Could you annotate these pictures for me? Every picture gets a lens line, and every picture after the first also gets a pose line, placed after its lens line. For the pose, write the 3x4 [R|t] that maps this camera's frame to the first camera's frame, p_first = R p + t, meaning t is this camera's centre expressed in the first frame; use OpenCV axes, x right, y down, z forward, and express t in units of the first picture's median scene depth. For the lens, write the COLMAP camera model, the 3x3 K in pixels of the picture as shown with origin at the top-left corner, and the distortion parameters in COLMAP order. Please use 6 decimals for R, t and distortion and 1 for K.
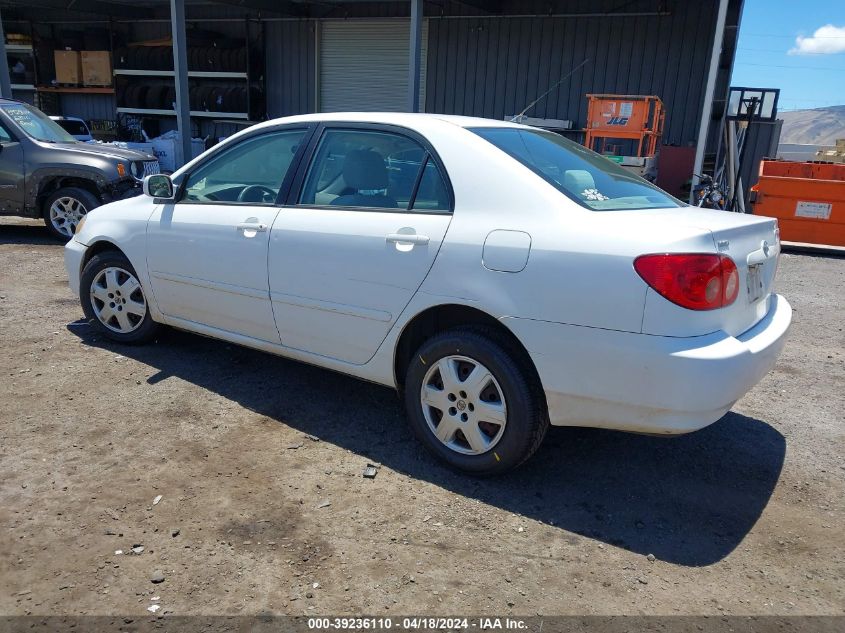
lens RADIAL K [[655.4, 0, 446.3], [0, 655.4, 315.2], [0, 0, 1]] dist [0.108097, -0.194398]
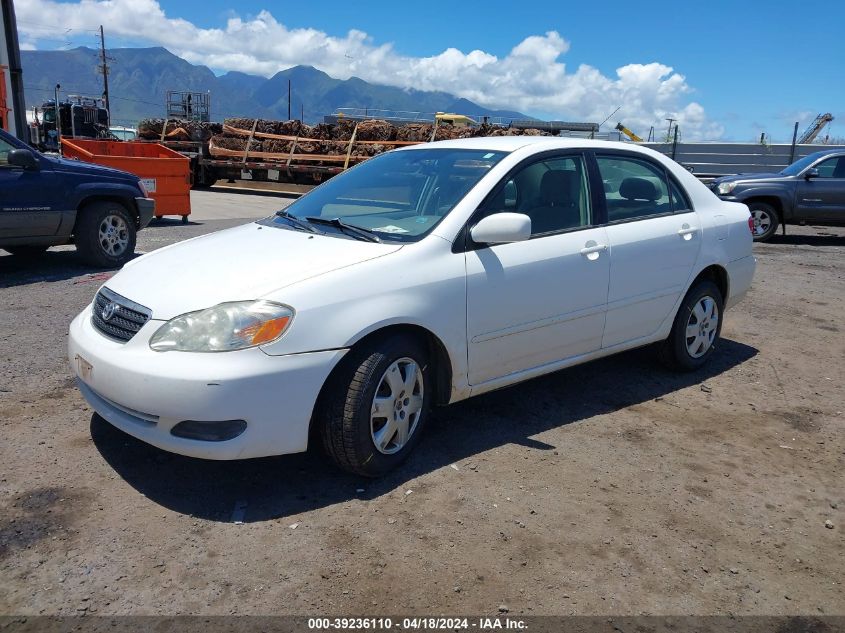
lens RADIAL K [[657.6, 0, 422.5], [0, 657.6, 316.5], [0, 0, 1]] dist [0.014850, -0.005170]
pose [[0.233206, -0.266434, 0.935215, -1.593532], [0.206033, 0.953437, 0.220248, -0.369018], [-0.950350, 0.141322, 0.277241, 1.125685]]
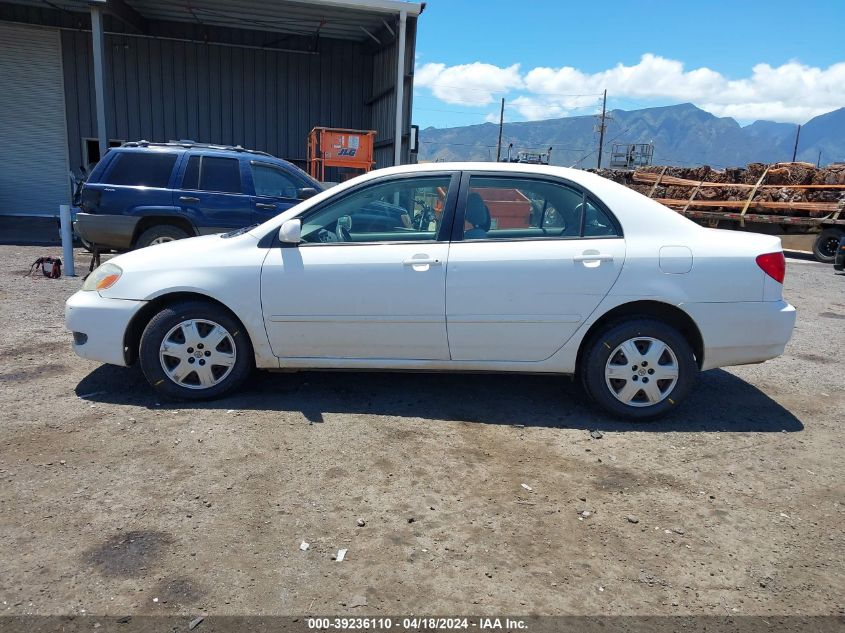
lens RADIAL K [[657.6, 0, 422.5], [0, 657.6, 316.5], [0, 0, 1]] dist [0.014850, -0.005170]
pose [[0.819561, -0.126173, 0.558927, -1.083544], [0.139807, 0.990006, 0.018484, -0.069726], [-0.555674, 0.062993, 0.829011, 0.076379]]
